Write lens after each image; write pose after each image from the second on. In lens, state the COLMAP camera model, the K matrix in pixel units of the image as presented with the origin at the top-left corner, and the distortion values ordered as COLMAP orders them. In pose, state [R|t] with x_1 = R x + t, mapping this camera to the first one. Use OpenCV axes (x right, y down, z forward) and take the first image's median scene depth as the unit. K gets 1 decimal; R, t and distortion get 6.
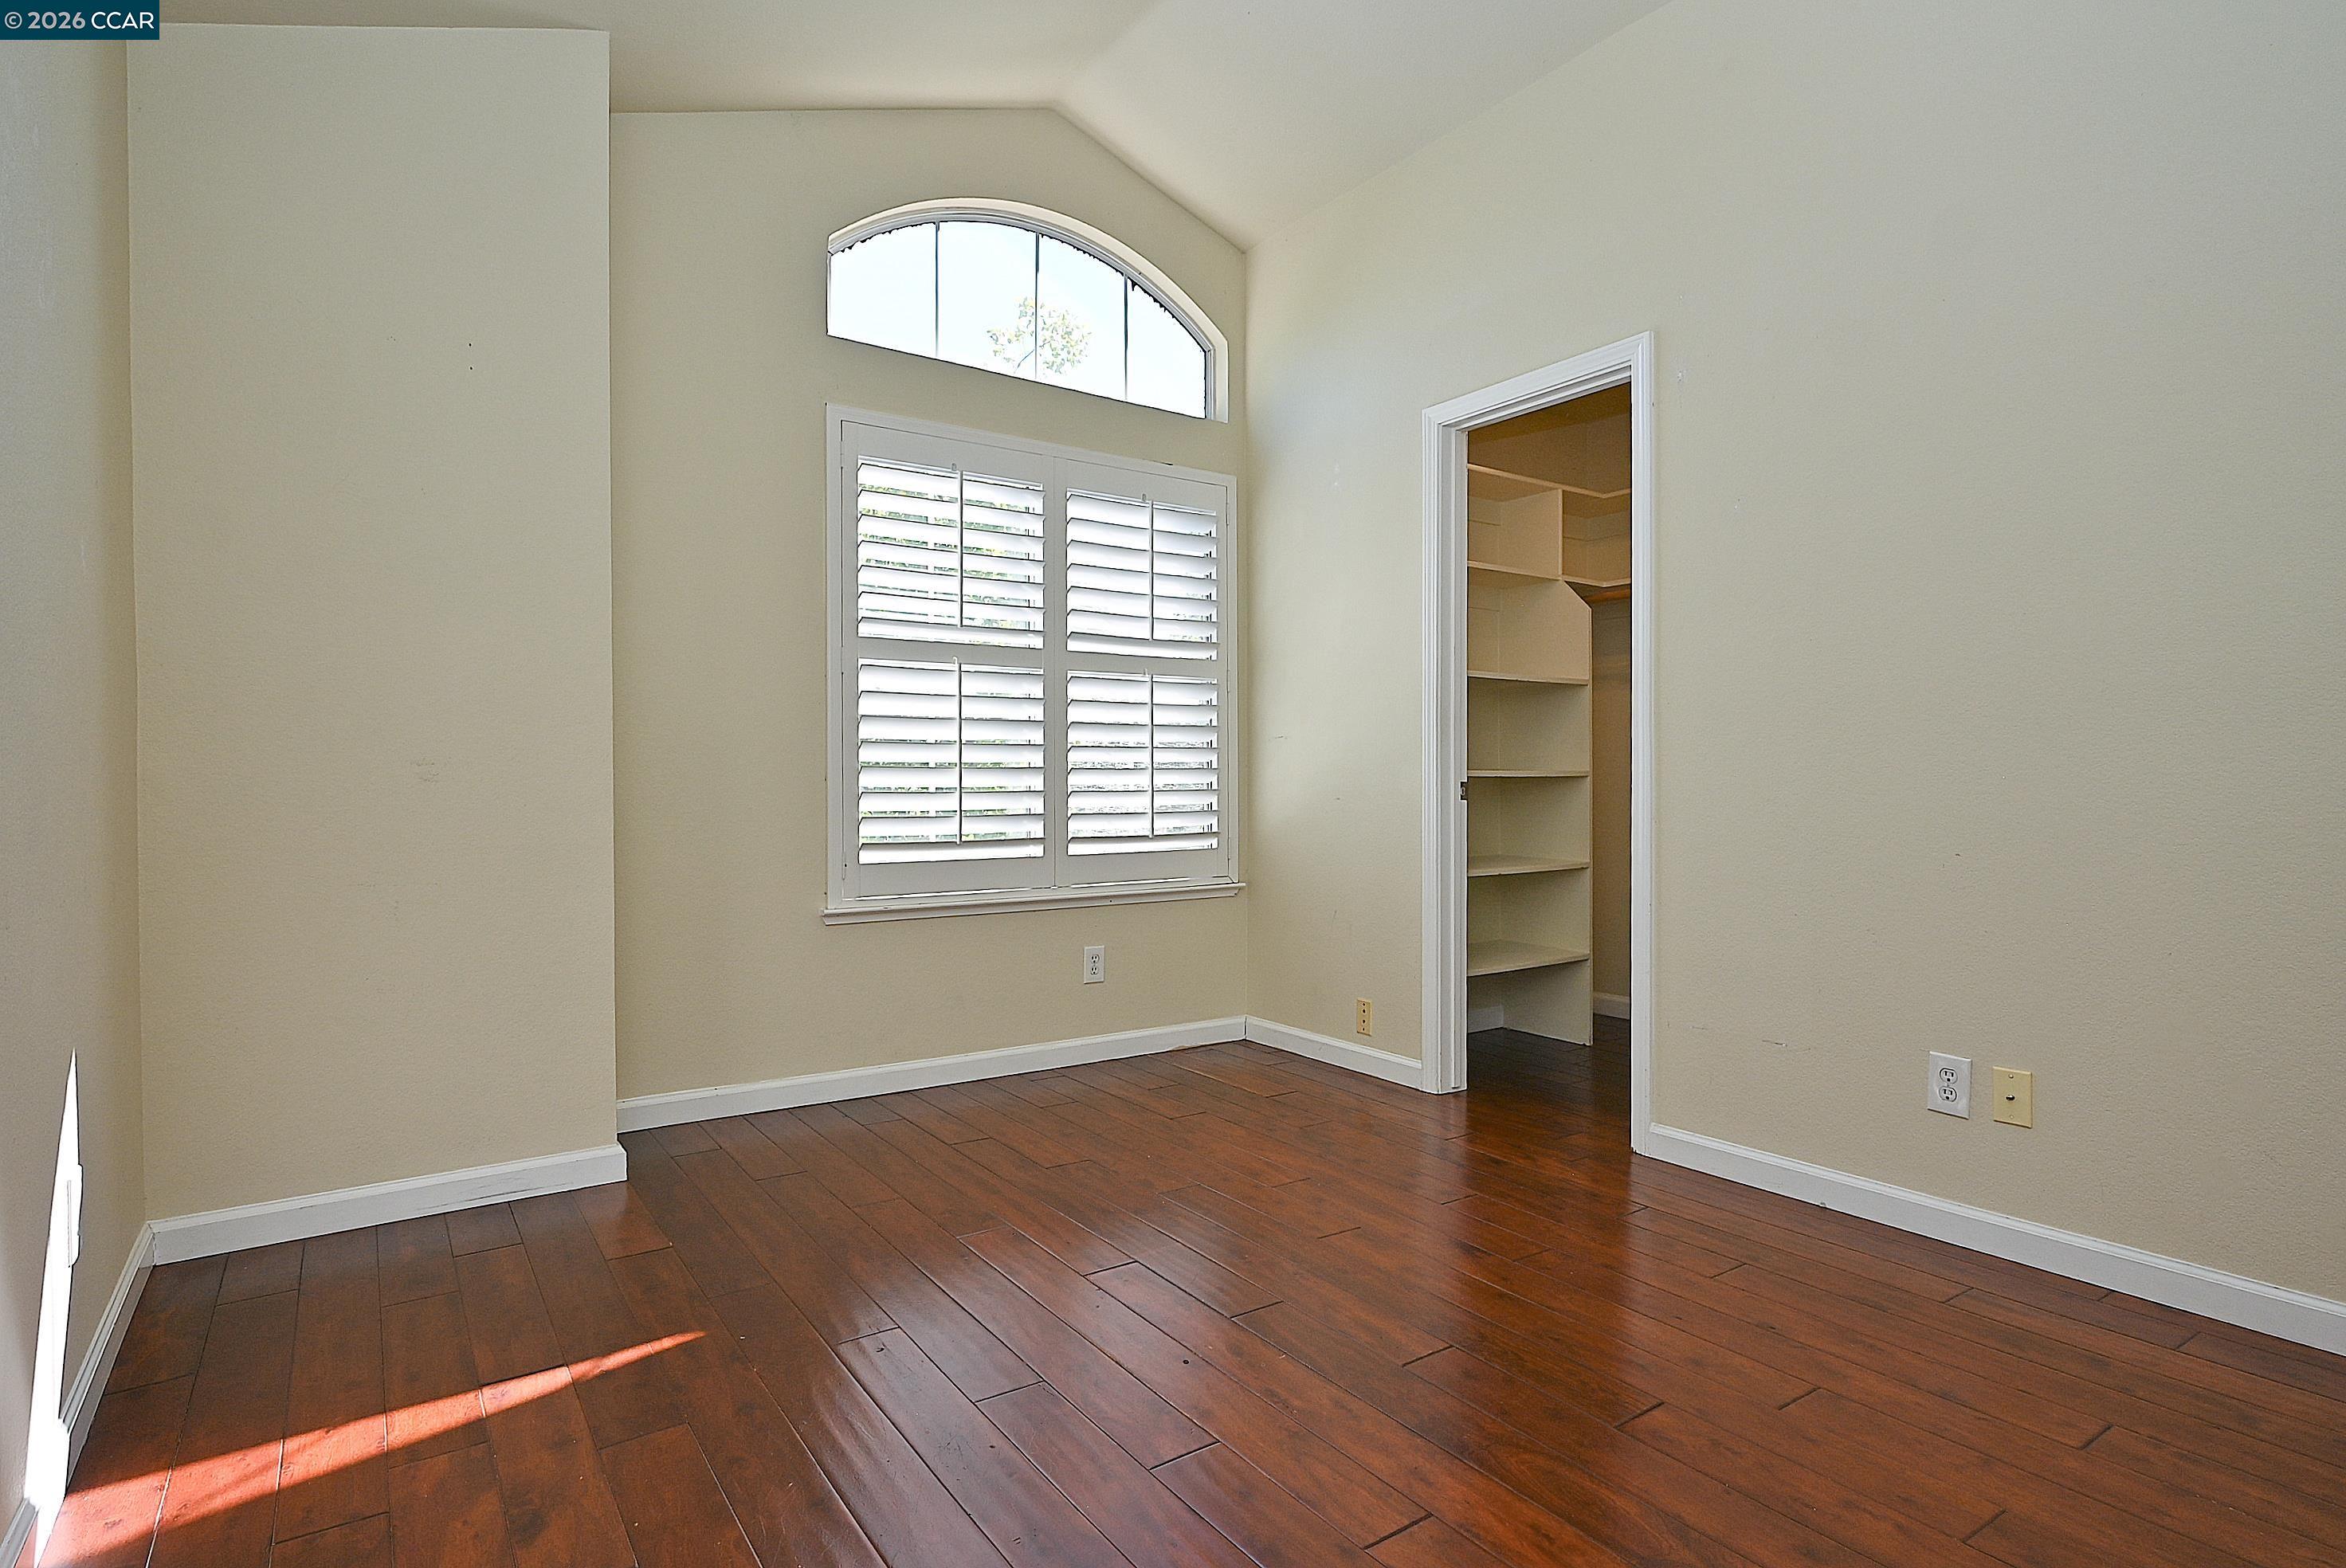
lens RADIAL K [[1202.1, 0, 1170.1], [0, 1202.1, 785.2], [0, 0, 1]] dist [-0.001935, -0.000217]
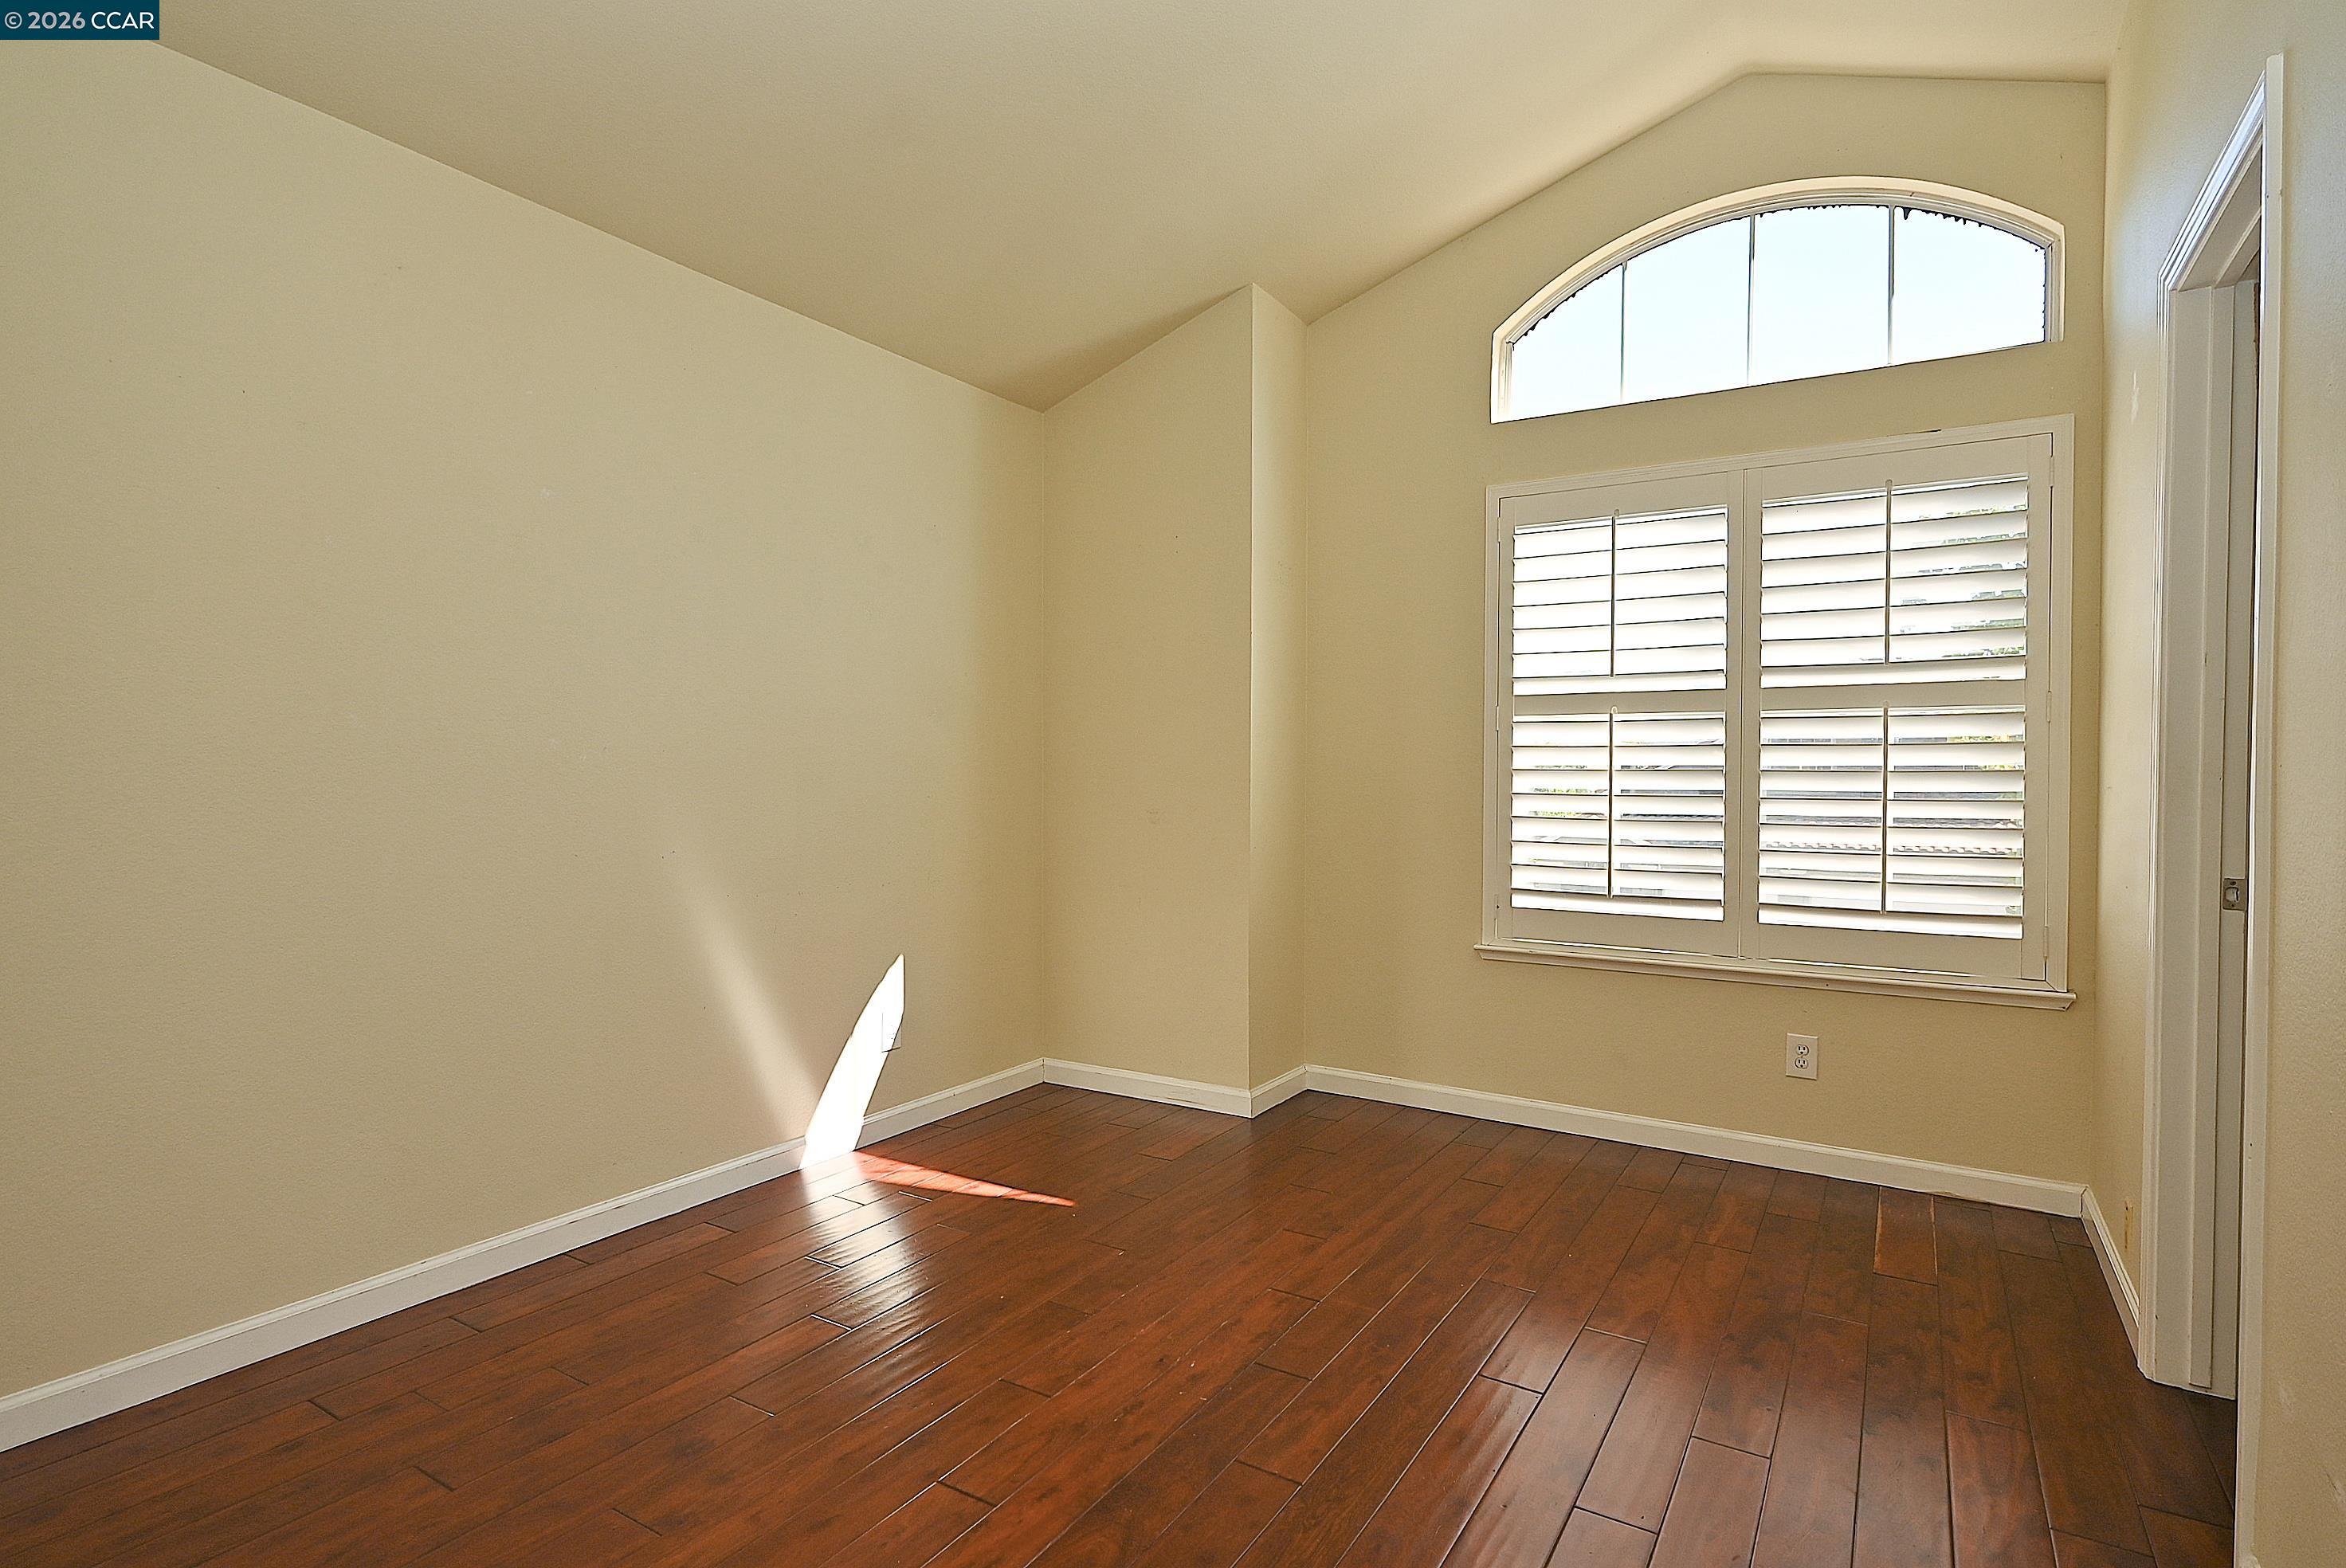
lens RADIAL K [[1169.8, 0, 1173.0], [0, 1169.8, 784.0], [0, 0, 1]] dist [-0.001113, 0.000352]
pose [[0.400515, 0.011158, -0.916222, 0.553613], [-0.011787, 0.999906, 0.007024, -0.045953], [0.916214, 0.007986, 0.400609, 0.289843]]
